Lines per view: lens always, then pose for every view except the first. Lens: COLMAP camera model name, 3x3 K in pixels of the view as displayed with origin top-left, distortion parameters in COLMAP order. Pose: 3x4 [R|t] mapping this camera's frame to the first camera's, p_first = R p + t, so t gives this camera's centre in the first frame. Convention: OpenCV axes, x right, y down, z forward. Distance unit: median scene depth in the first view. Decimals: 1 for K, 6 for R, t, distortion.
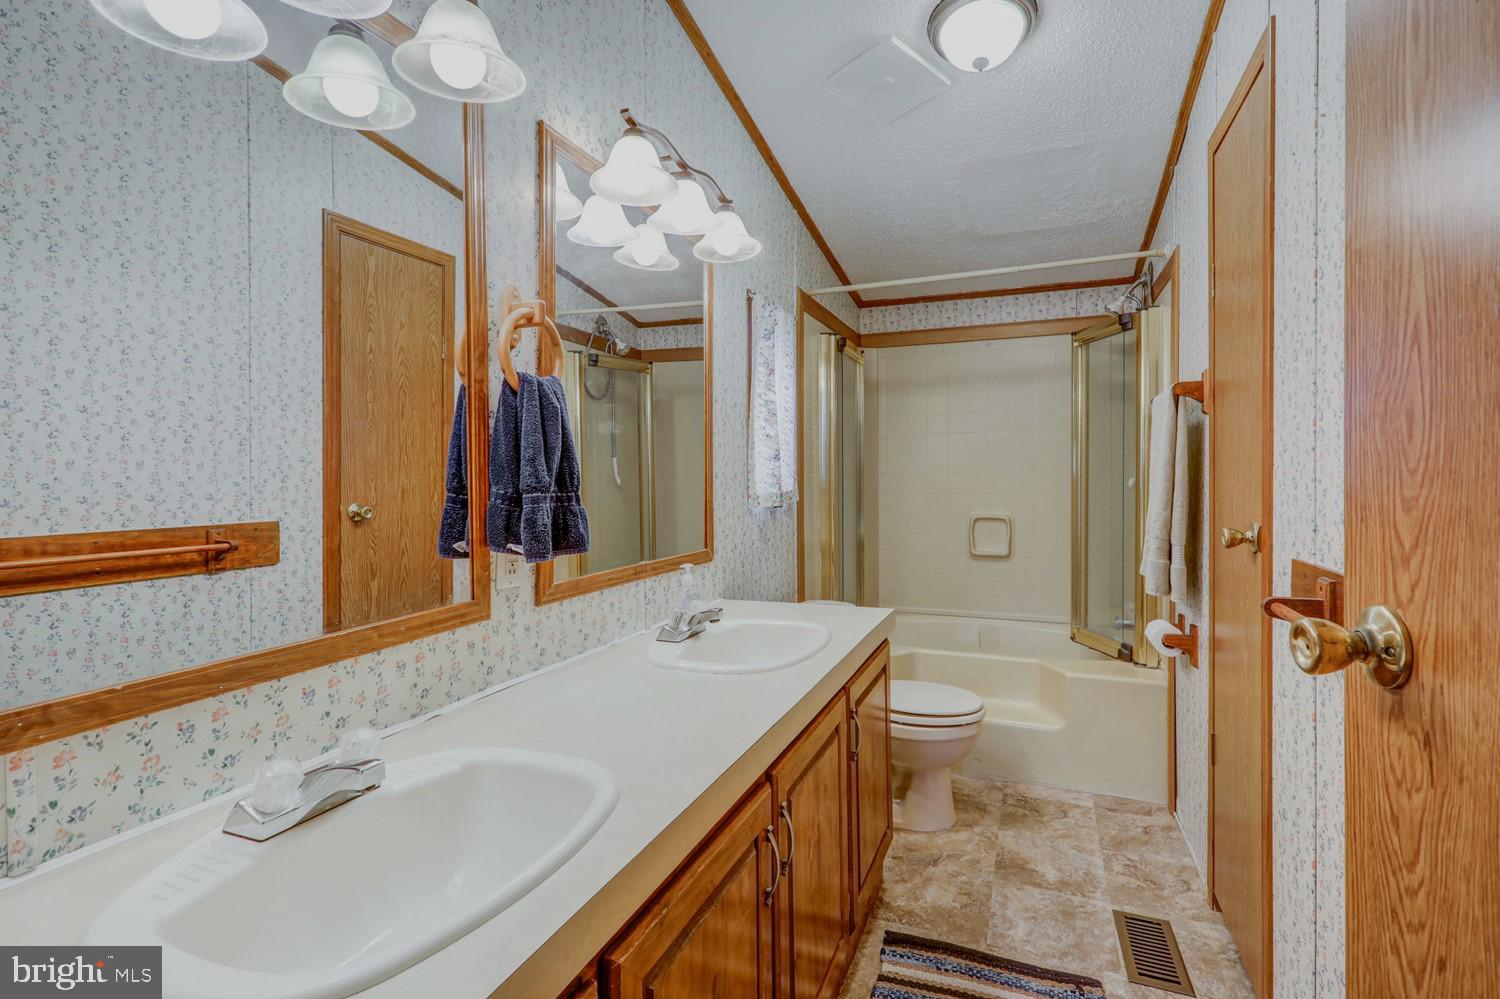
lens RADIAL K [[718.9, 0, 748.7], [0, 718.9, 473.7], [0, 0, 1]] dist [-0.003936, -0.000592]
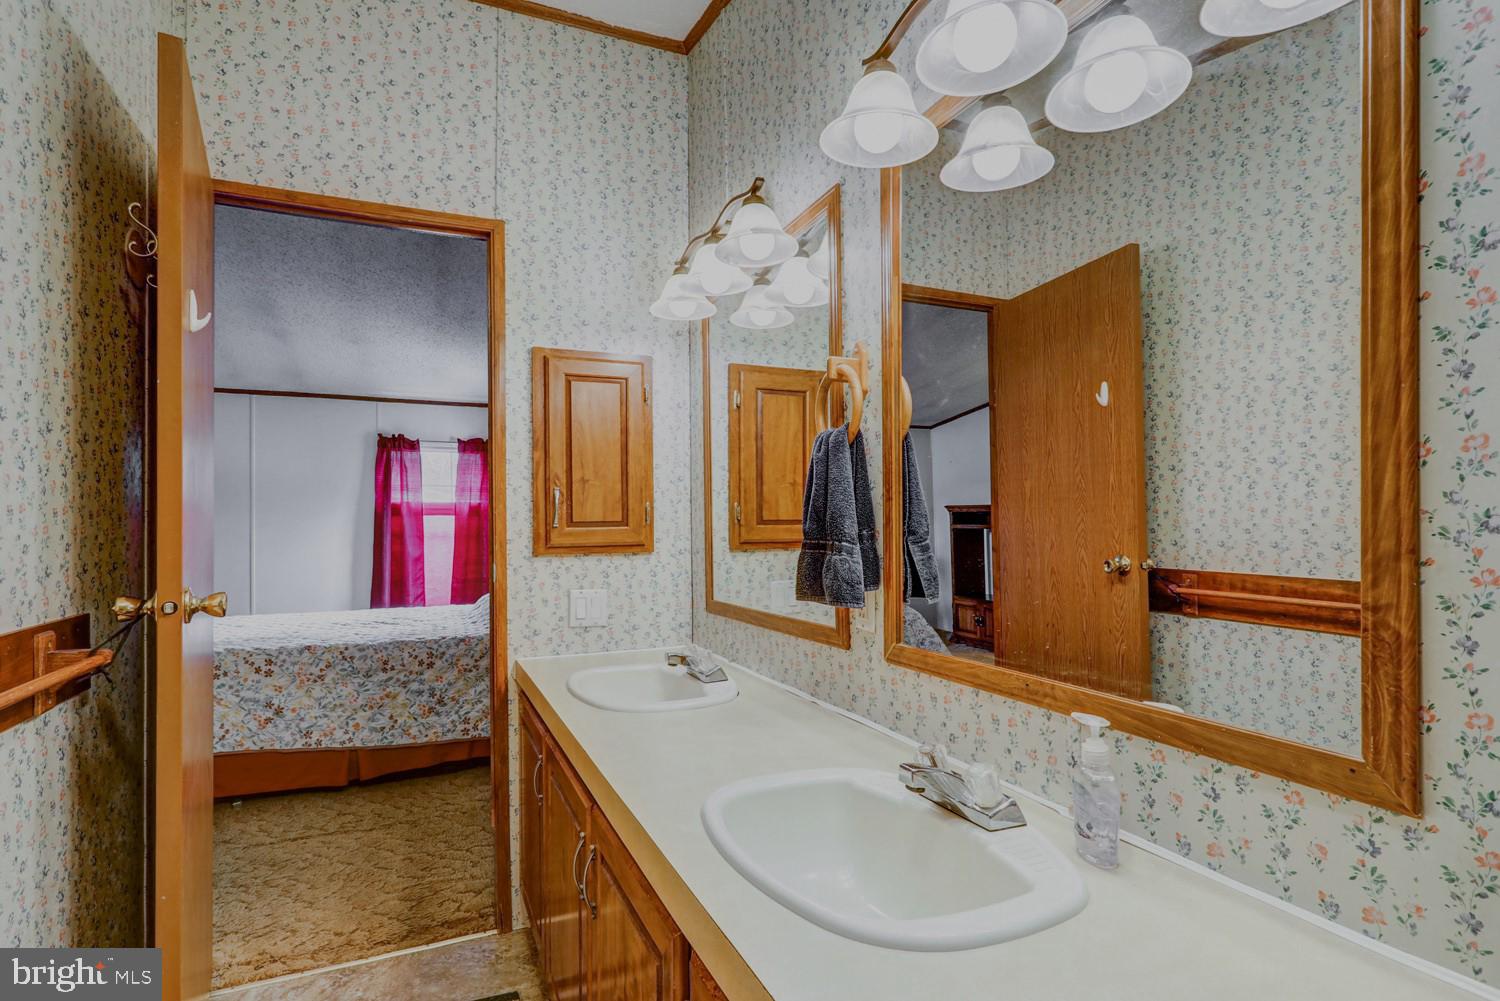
lens RADIAL K [[733.7, 0, 748.4], [0, 733.7, 513.6], [0, 0, 1]] dist [0.000773, 0.000338]
pose [[-0.690332, -0.007155, -0.723457, 0.441020], [-0.001041, 0.999960, -0.008897, 0.000345], [0.723492, -0.005389, -0.690312, 1.266117]]
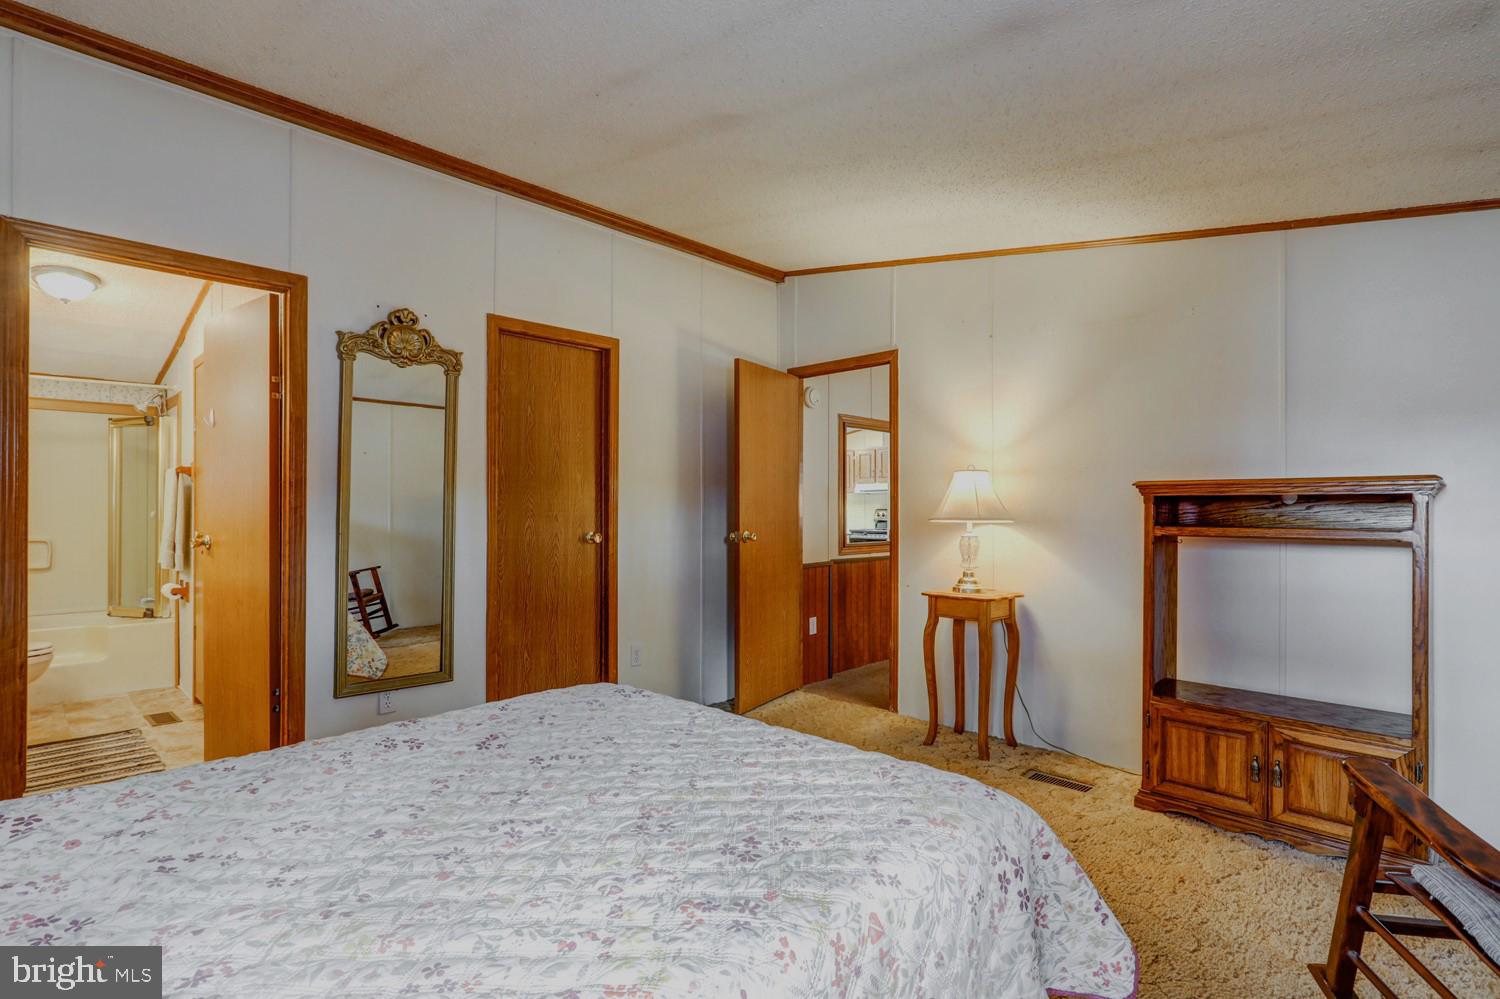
lens RADIAL K [[710.8, 0, 751.6], [0, 710.8, 510.5], [0, 0, 1]] dist [-0.001562, -0.000330]
pose [[0.369736, -0.001710, 0.929135, -0.404416], [-0.004089, 0.999986, 0.003467, -0.006448], [-0.929128, -0.005081, 0.369724, -0.752533]]
